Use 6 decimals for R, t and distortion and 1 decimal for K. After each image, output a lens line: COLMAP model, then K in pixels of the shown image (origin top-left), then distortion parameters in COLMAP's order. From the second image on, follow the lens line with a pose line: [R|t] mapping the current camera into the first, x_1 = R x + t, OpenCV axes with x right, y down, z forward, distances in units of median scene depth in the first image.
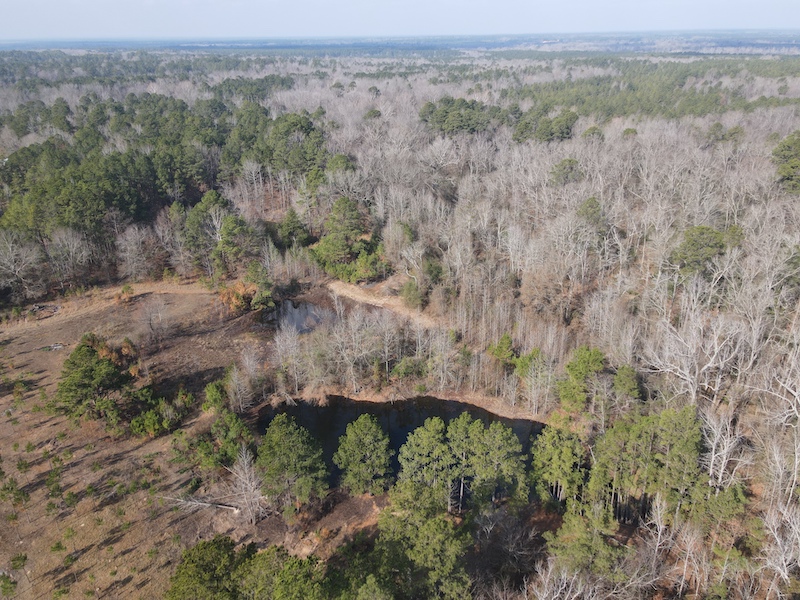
lens RADIAL K [[581.9, 0, 400.0], [0, 581.9, 300.0], [0, 0, 1]] dist [-0.035088, 0.136896]
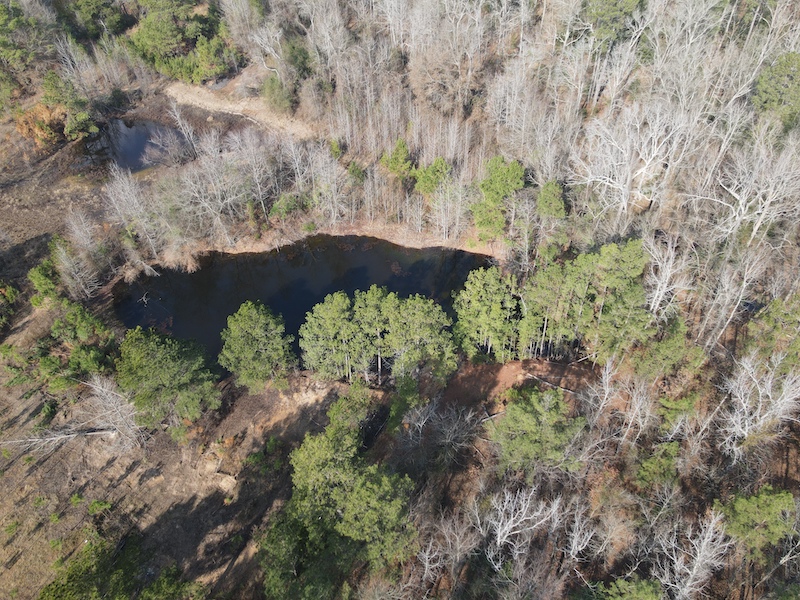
lens RADIAL K [[578.5, 0, 400.0], [0, 578.5, 300.0], [0, 0, 1]] dist [0.024695, -0.012875]
pose [[0.971318, -0.180326, 0.154994, 0.013911], [0.104655, 0.909505, 0.402303, -0.071734], [-0.213514, -0.374544, 0.902291, 0.181674]]
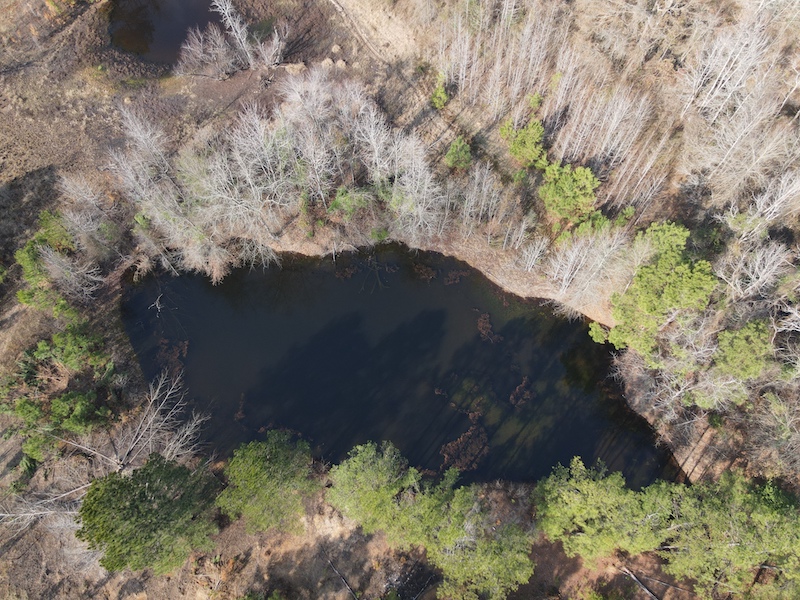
lens RADIAL K [[578.5, 0, 400.0], [0, 578.5, 300.0], [0, 0, 1]] dist [0.024695, -0.012875]
pose [[0.999929, -0.009148, -0.007636, 0.058853], [0.011886, 0.720001, 0.693871, -0.212202], [-0.000849, -0.693912, 0.720059, 0.508303]]
